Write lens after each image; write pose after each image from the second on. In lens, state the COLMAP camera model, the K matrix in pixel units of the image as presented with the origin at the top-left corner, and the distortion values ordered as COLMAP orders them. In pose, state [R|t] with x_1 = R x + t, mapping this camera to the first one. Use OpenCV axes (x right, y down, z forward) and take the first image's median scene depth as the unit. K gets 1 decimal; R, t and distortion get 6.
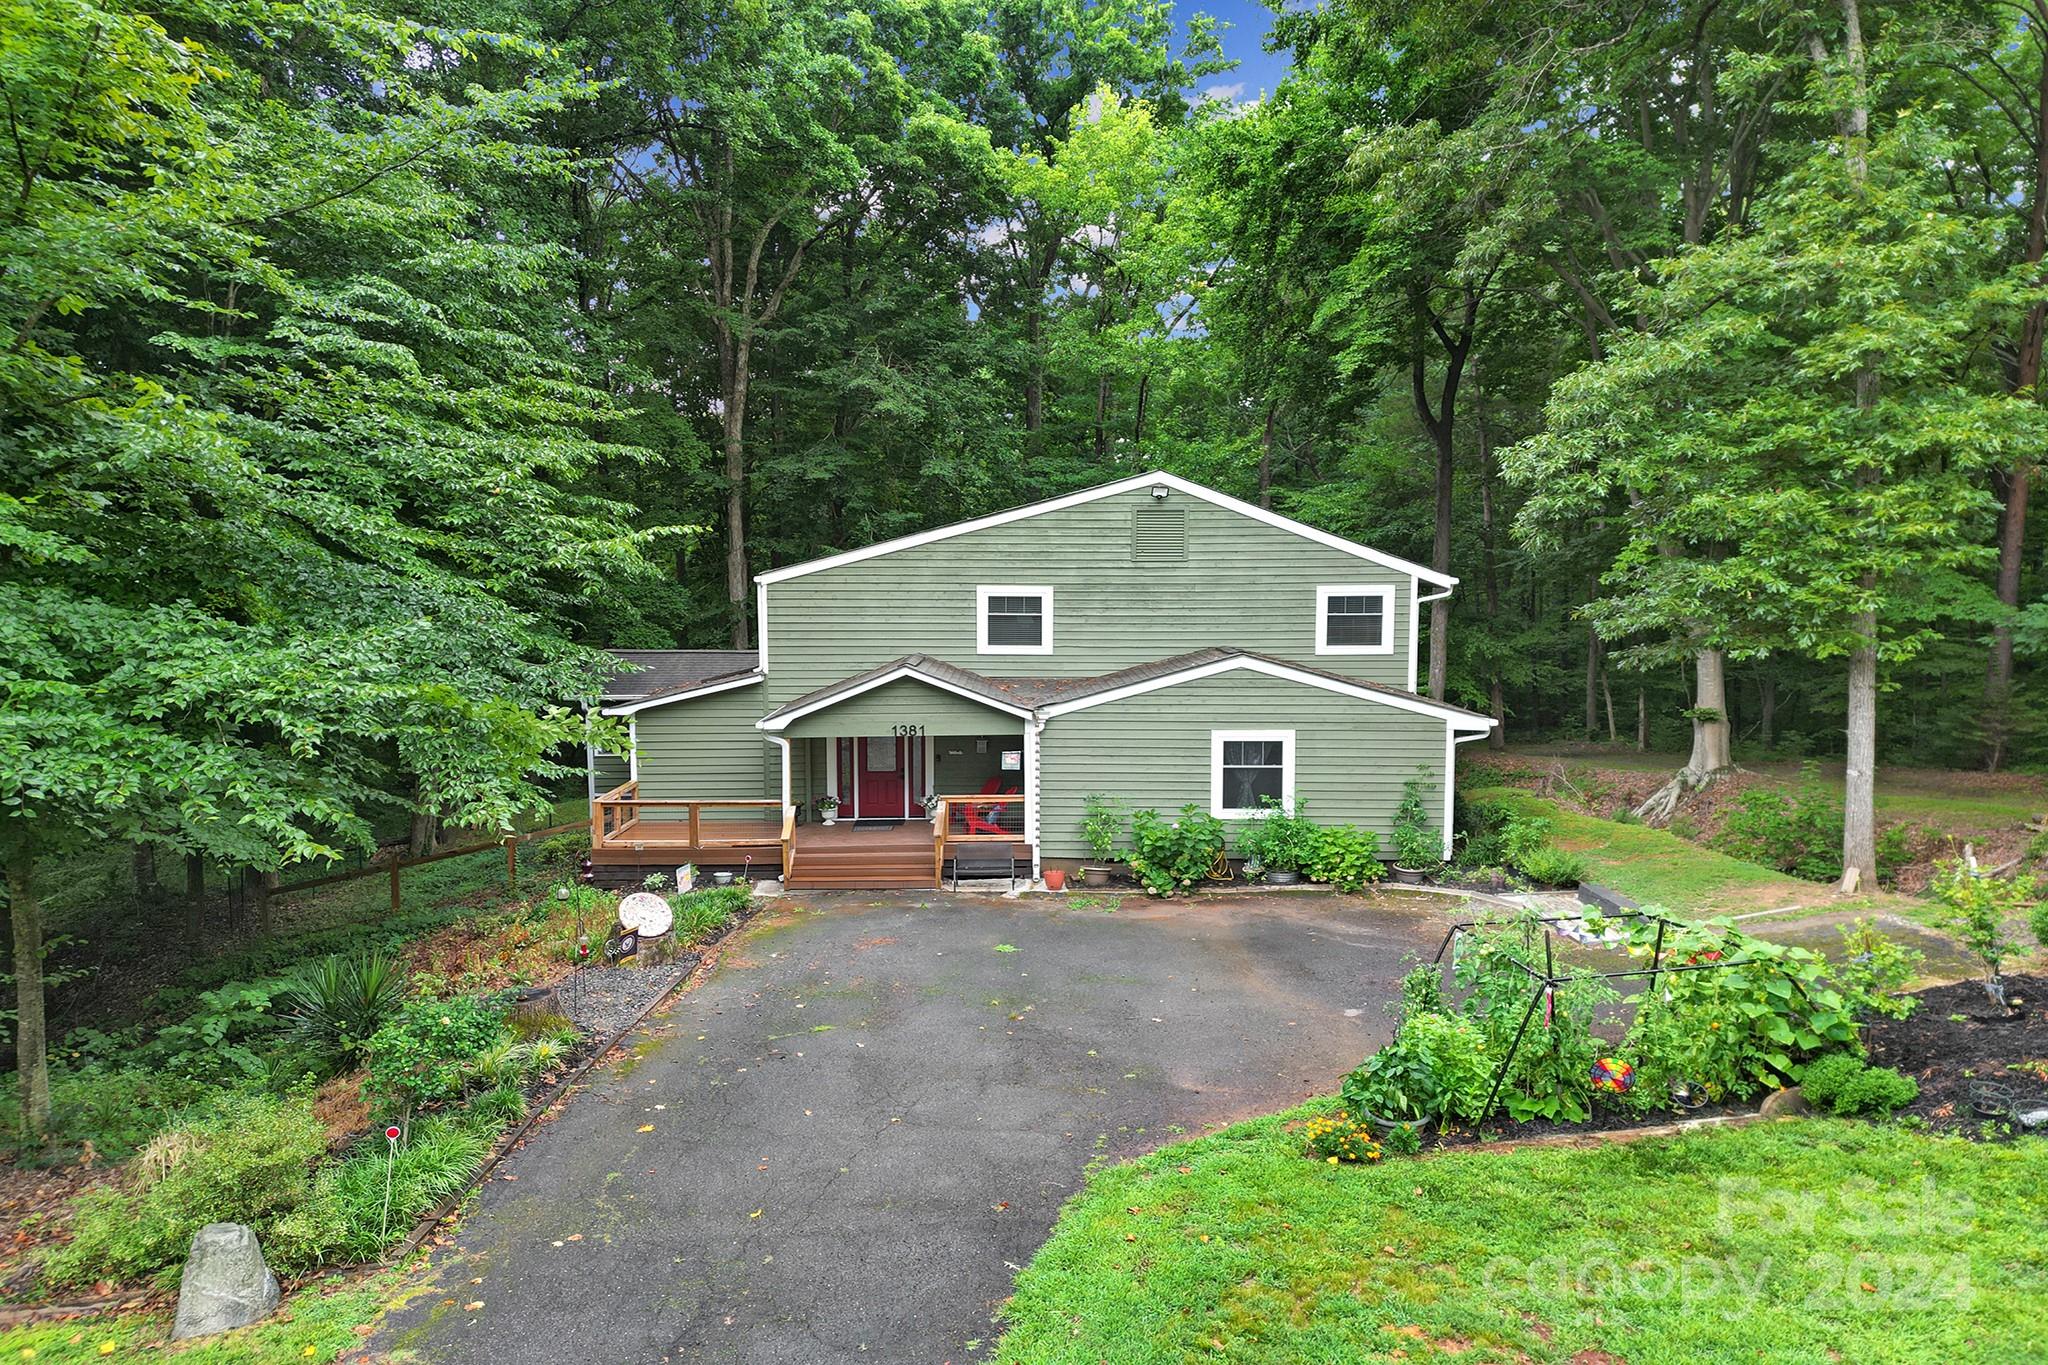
lens RADIAL K [[1384.8, 0, 1026.6], [0, 1384.8, 711.8], [0, 0, 1]] dist [0.092342, -0.078890]
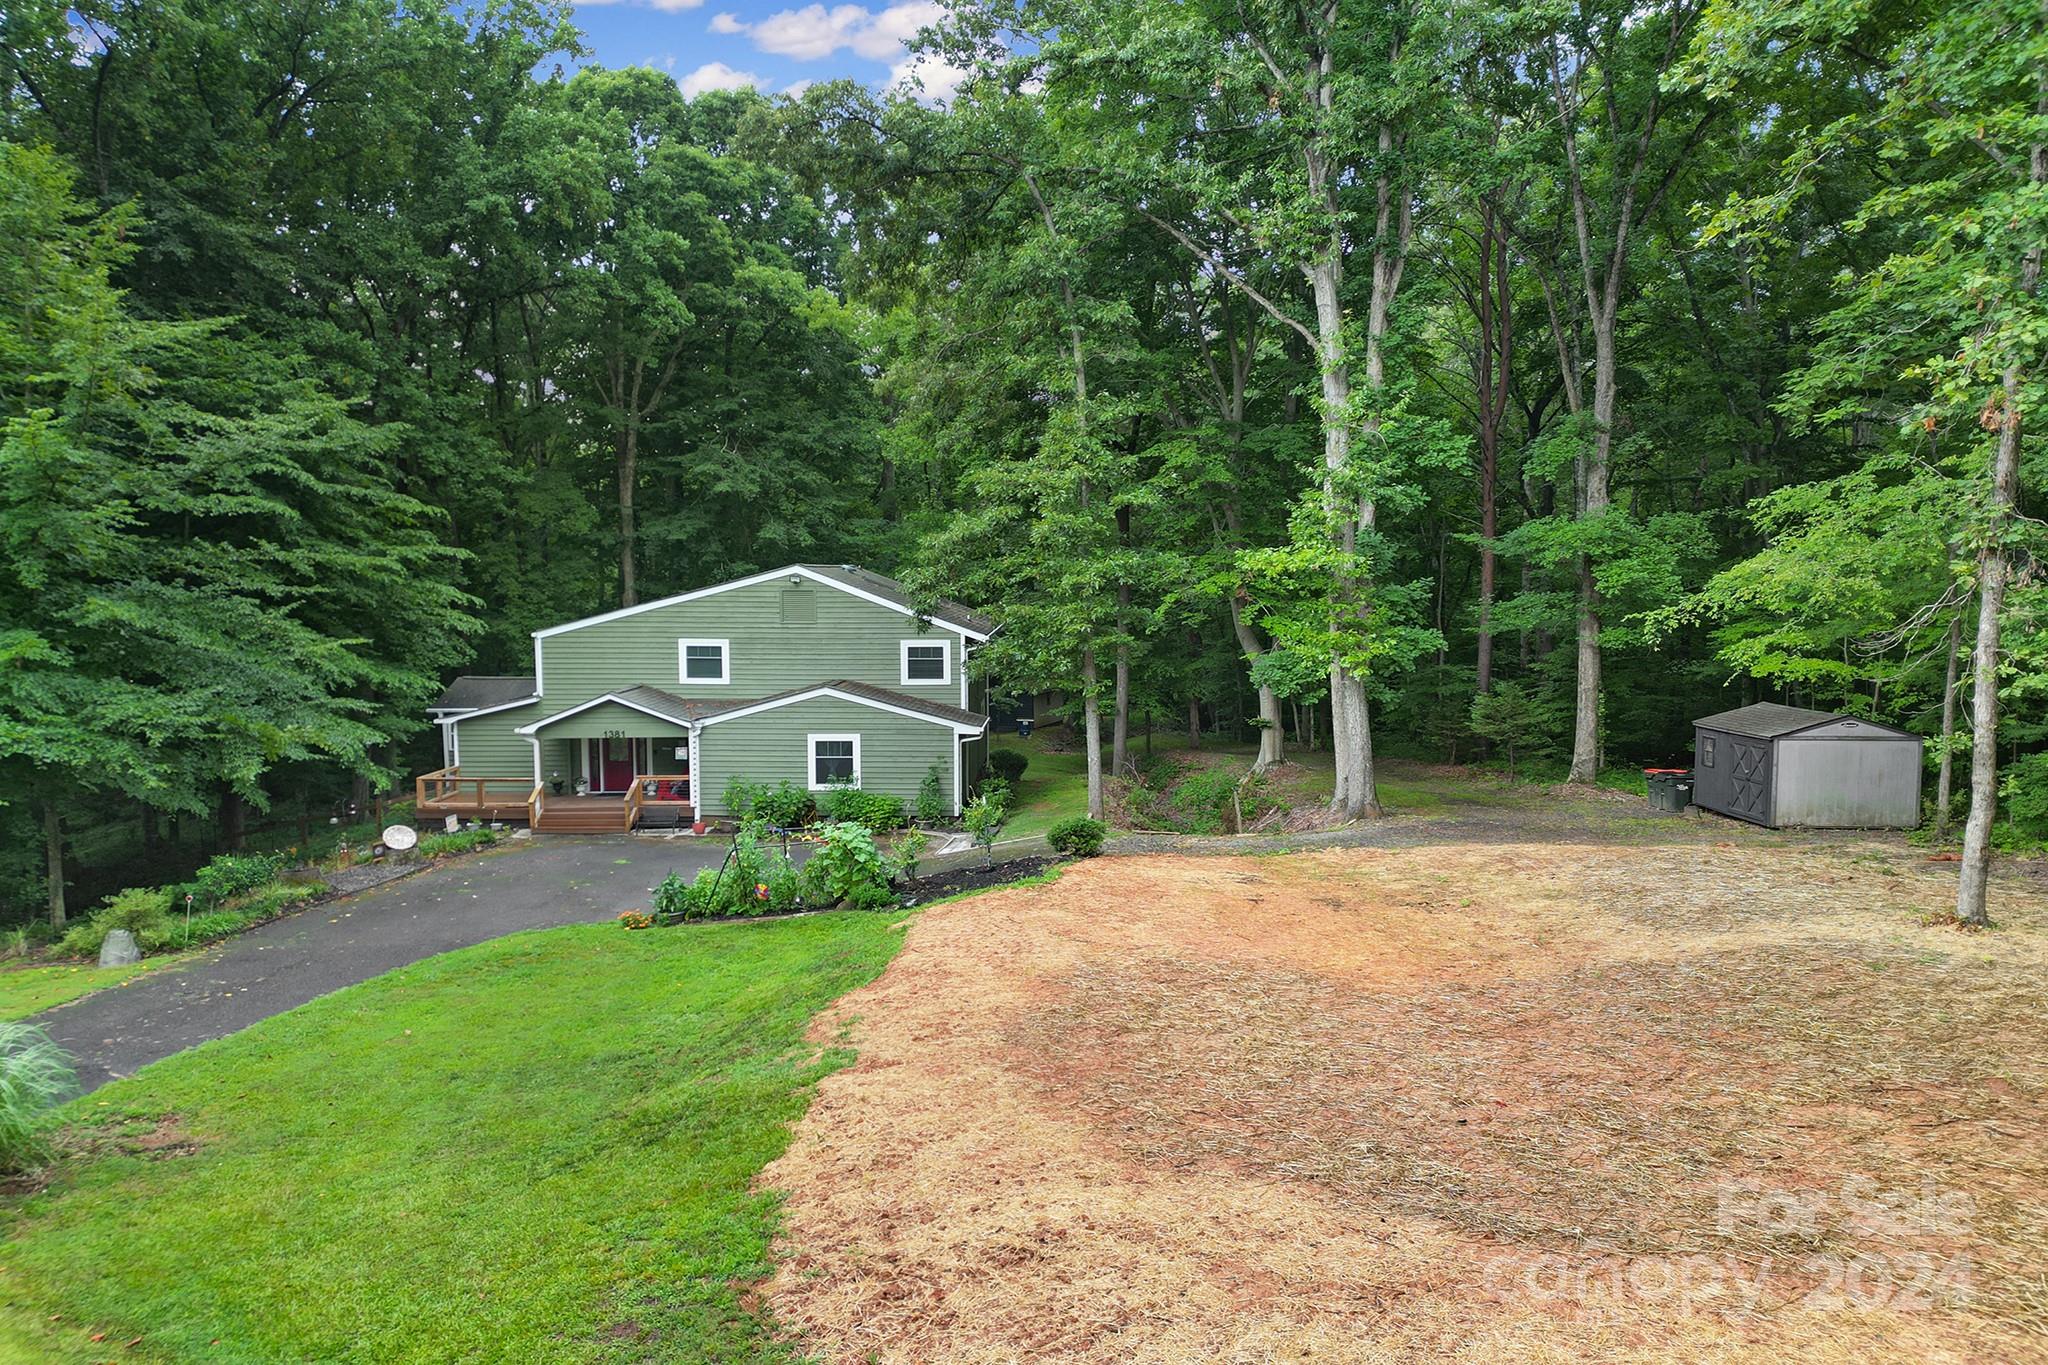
lens RADIAL K [[1384.8, 0, 1026.6], [0, 1384.8, 711.8], [0, 0, 1]] dist [0.092342, -0.078890]
pose [[0.999299, 0.002420, -0.037358, 0.439515], [-0.002426, 0.999997, -0.000094, -0.012758], [0.037358, 0.000185, 0.999302, -0.564369]]
